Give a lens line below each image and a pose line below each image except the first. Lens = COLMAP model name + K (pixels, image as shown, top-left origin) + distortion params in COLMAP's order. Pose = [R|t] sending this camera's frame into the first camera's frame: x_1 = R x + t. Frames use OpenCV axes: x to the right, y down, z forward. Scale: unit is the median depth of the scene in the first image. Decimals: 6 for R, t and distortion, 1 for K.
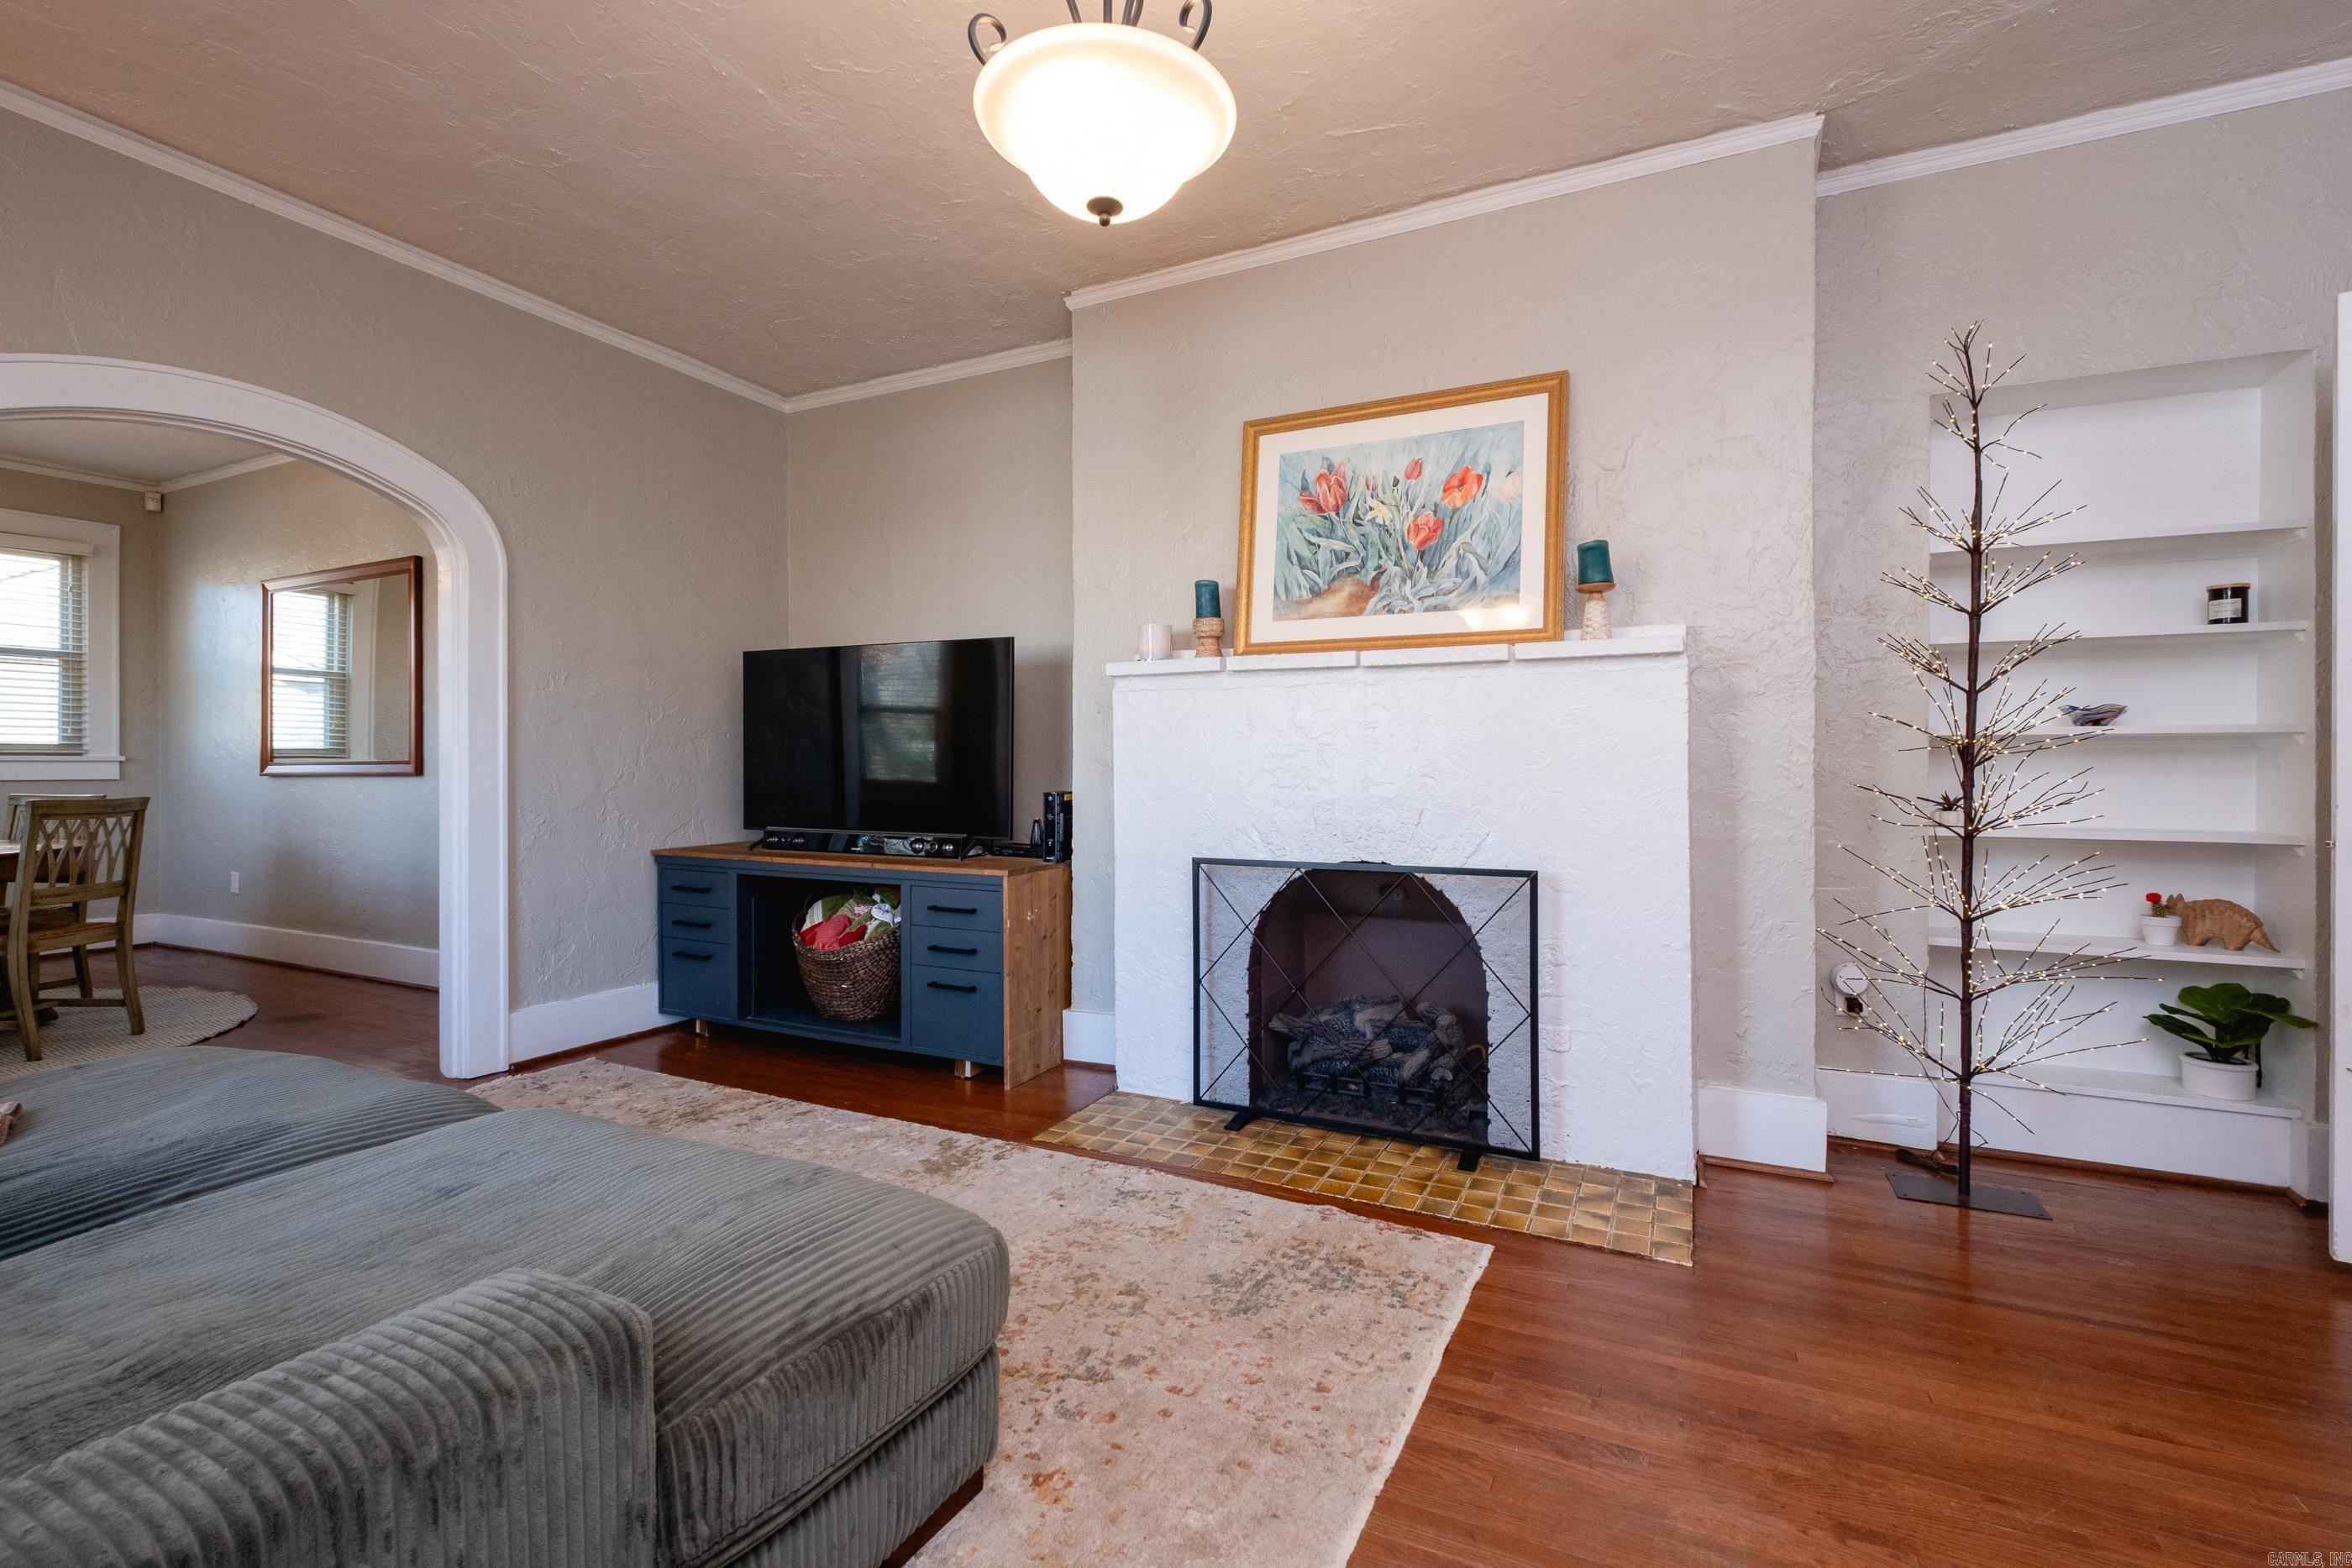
lens RADIAL K [[1009.3, 0, 1203.7], [0, 1009.3, 775.3], [0, 0, 1]] dist [0.009565, -0.006588]
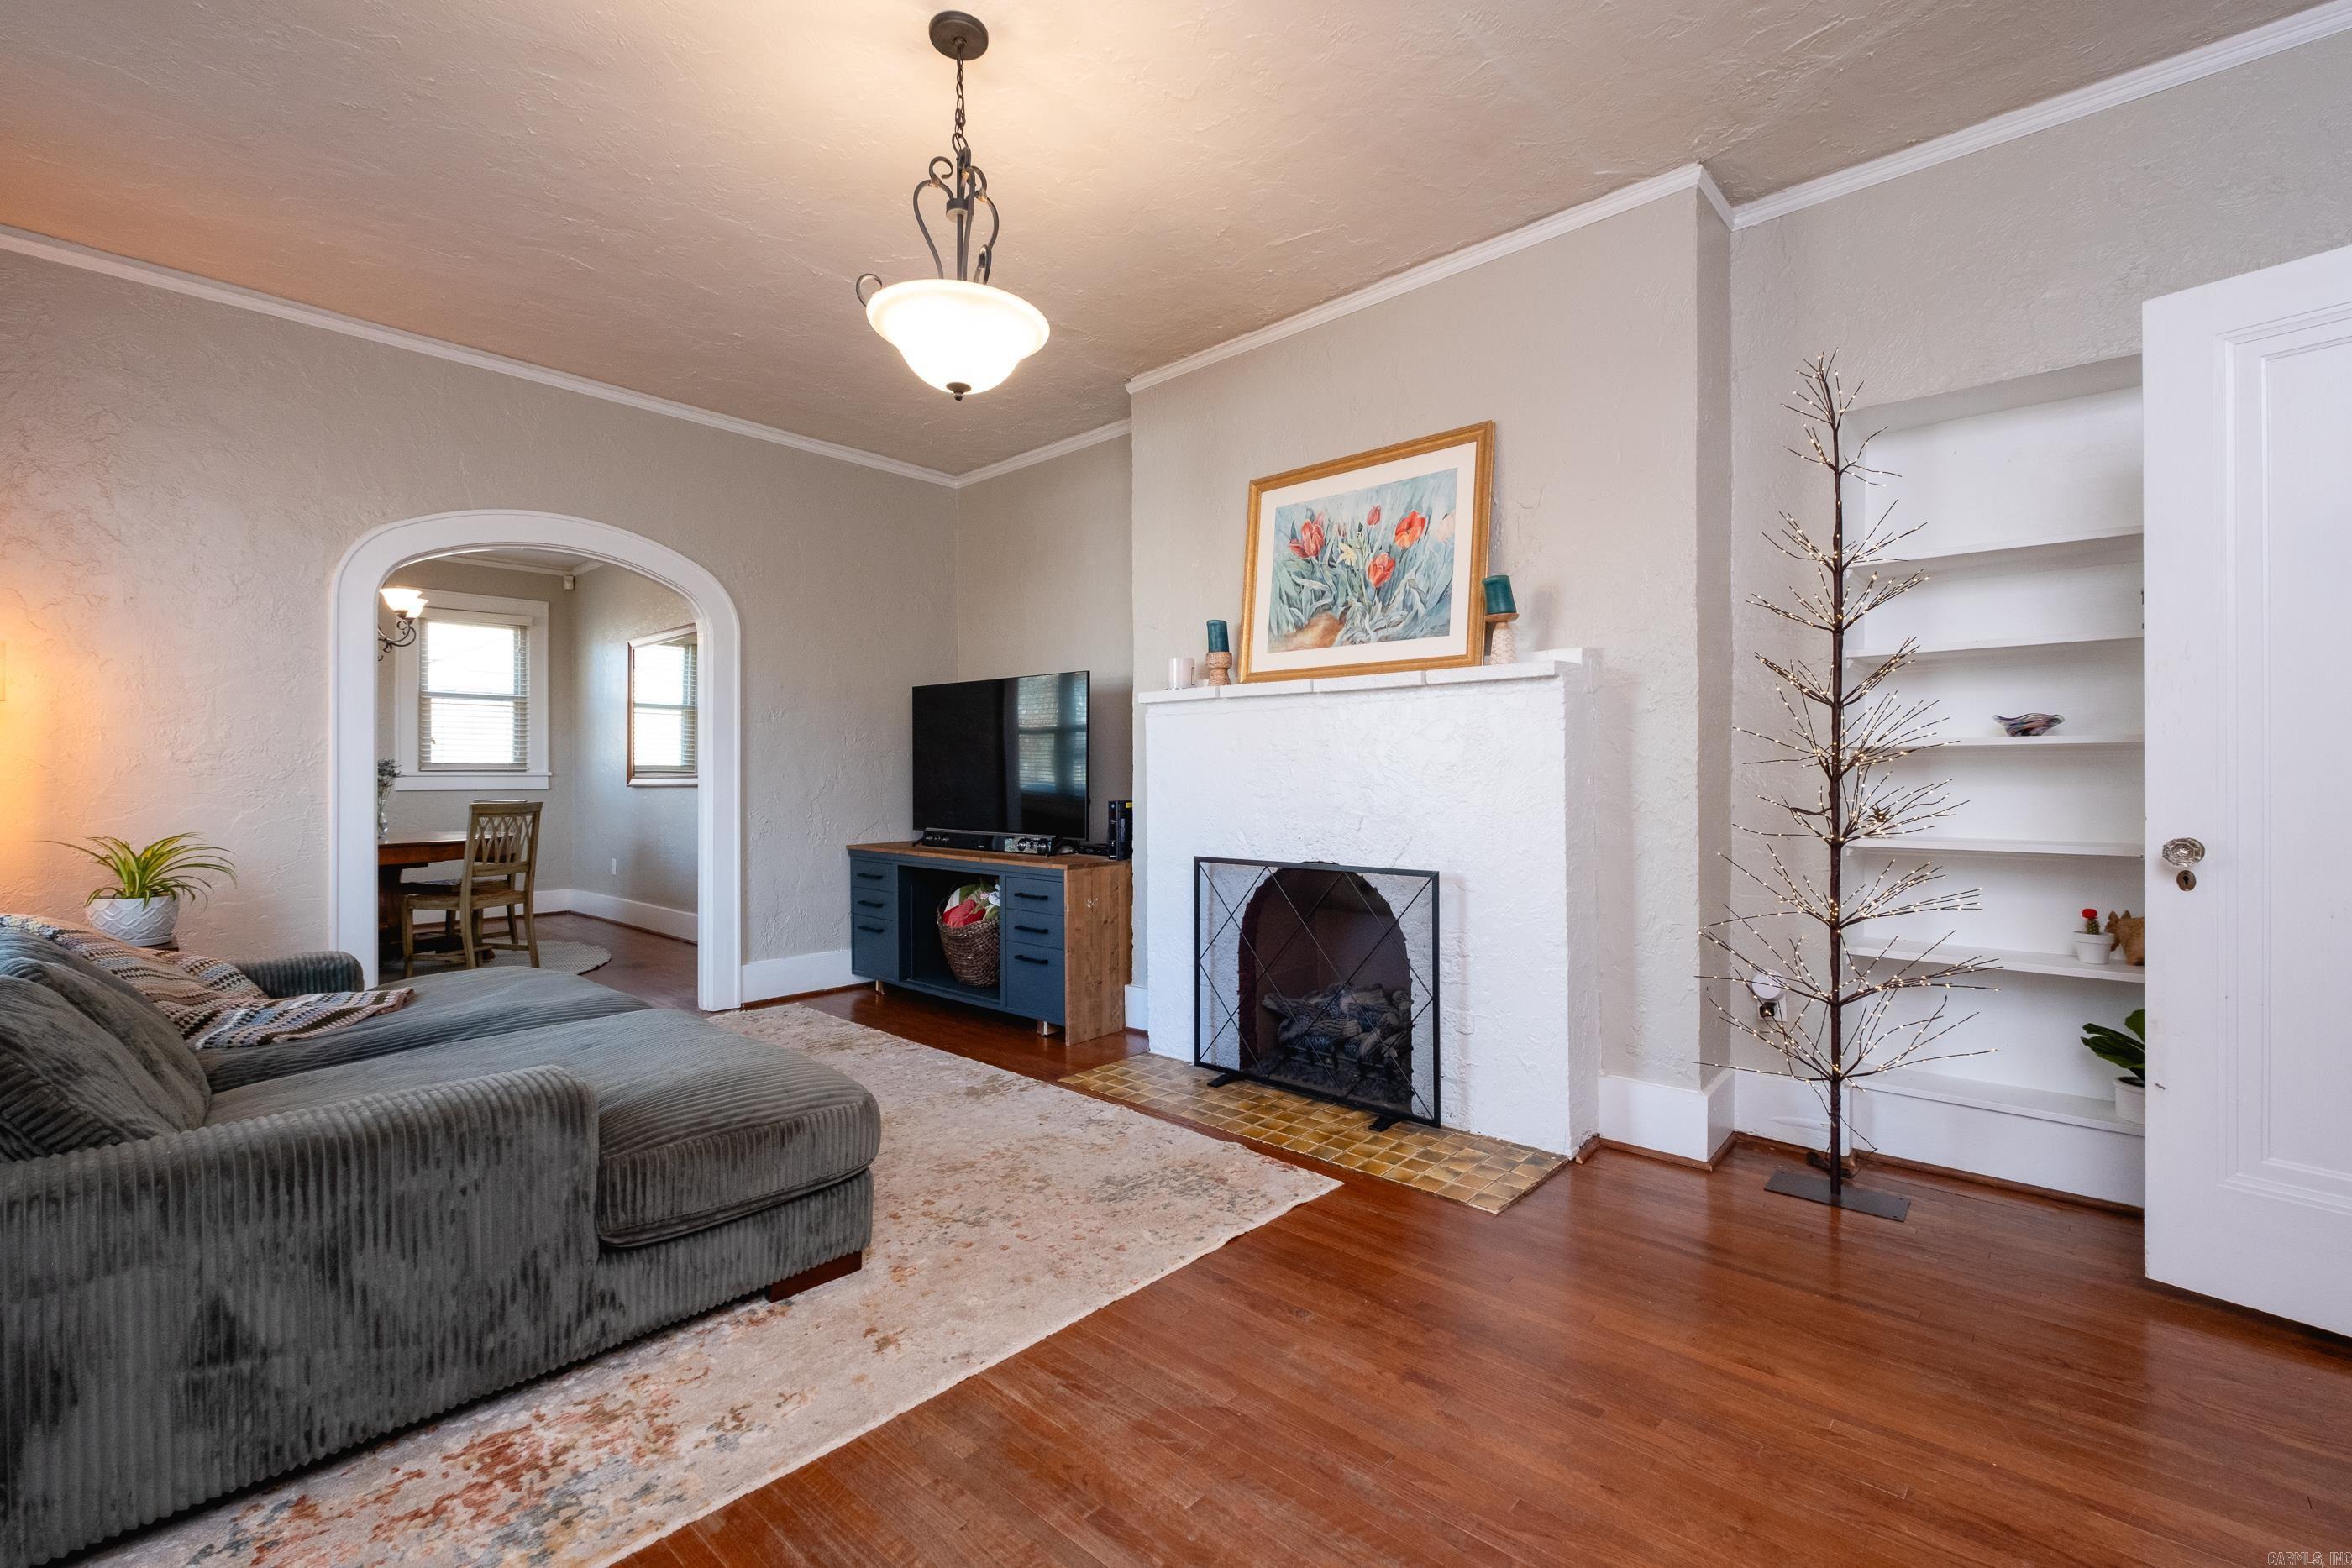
lens RADIAL K [[1002.8, 0, 1176.0], [0, 1002.8, 784.0], [0, 0, 1]] dist [0.009032, -0.006217]
pose [[0.958478, -0.000705, -0.285167, 0.318918], [0.000208, 0.999998, -0.001773, -0.001156], [0.285167, 0.001640, 0.958476, -0.138710]]
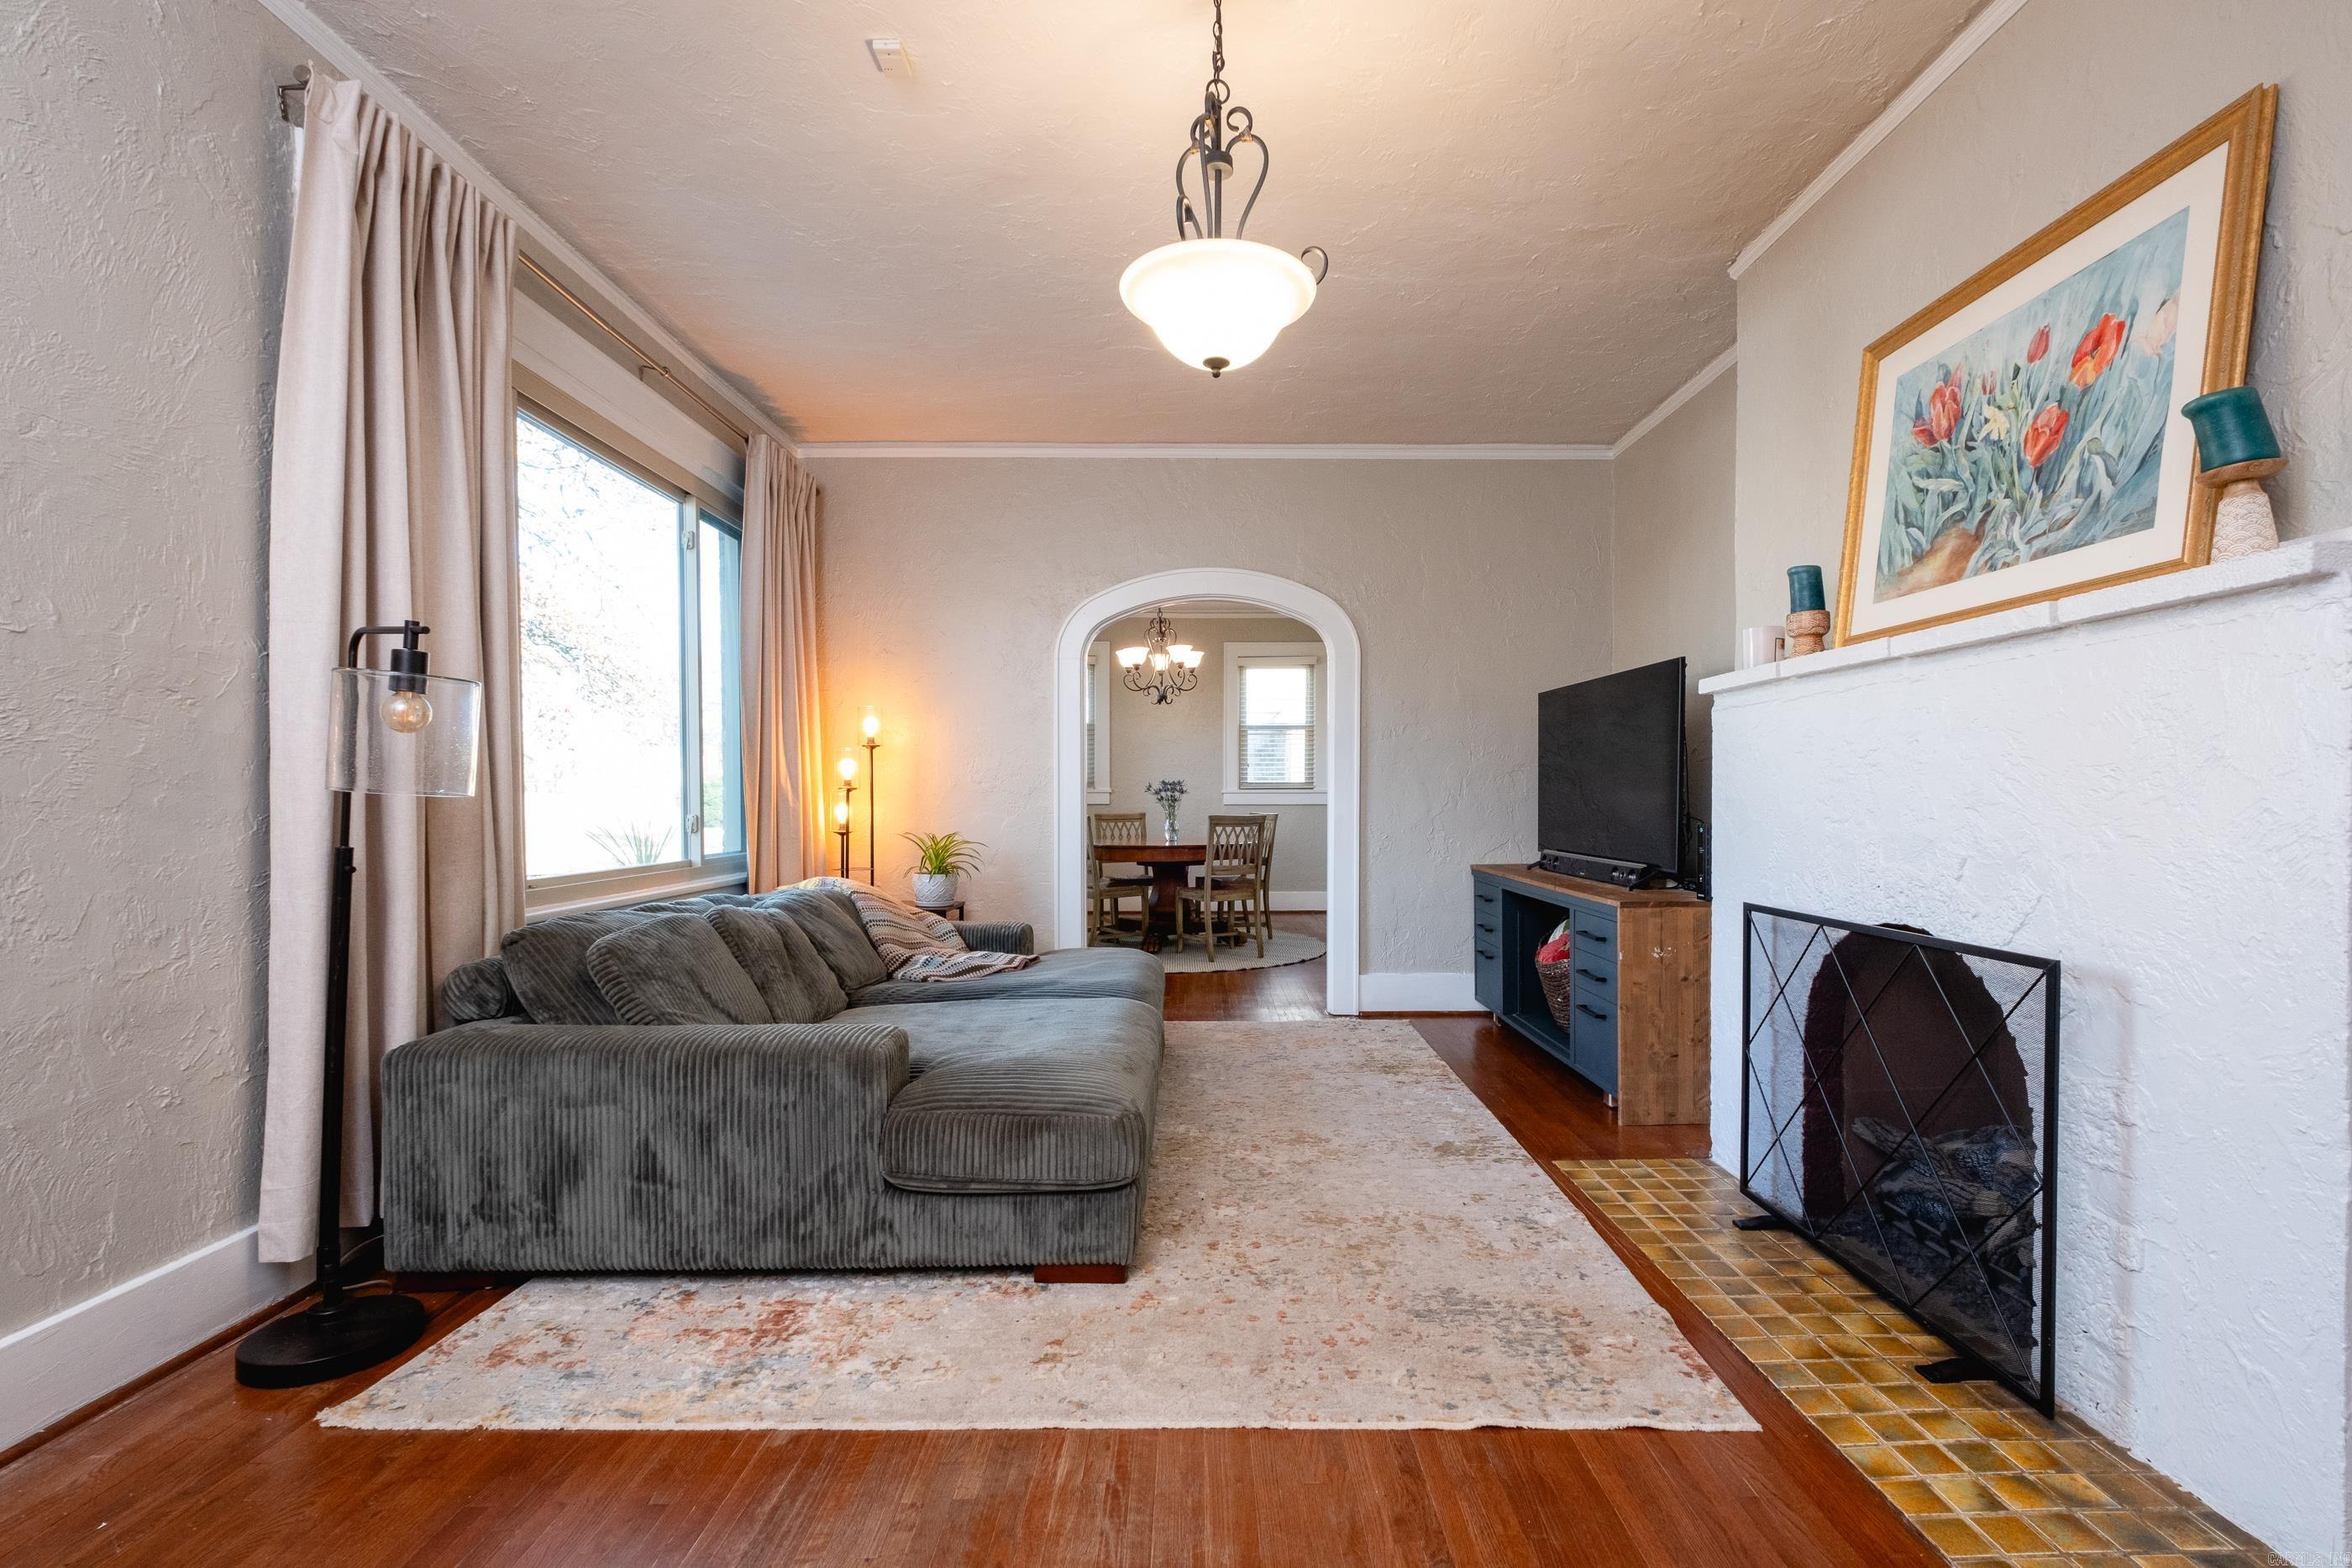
lens RADIAL K [[1003.0, 0, 1164.7], [0, 1003.0, 817.2], [0, 0, 1]] dist [0.010534, -0.006854]
pose [[0.450446, 0.017570, -0.892631, 0.549627], [-0.005858, 0.999843, 0.016725, -0.001290], [0.892784, -0.002304, 0.450478, 0.193821]]
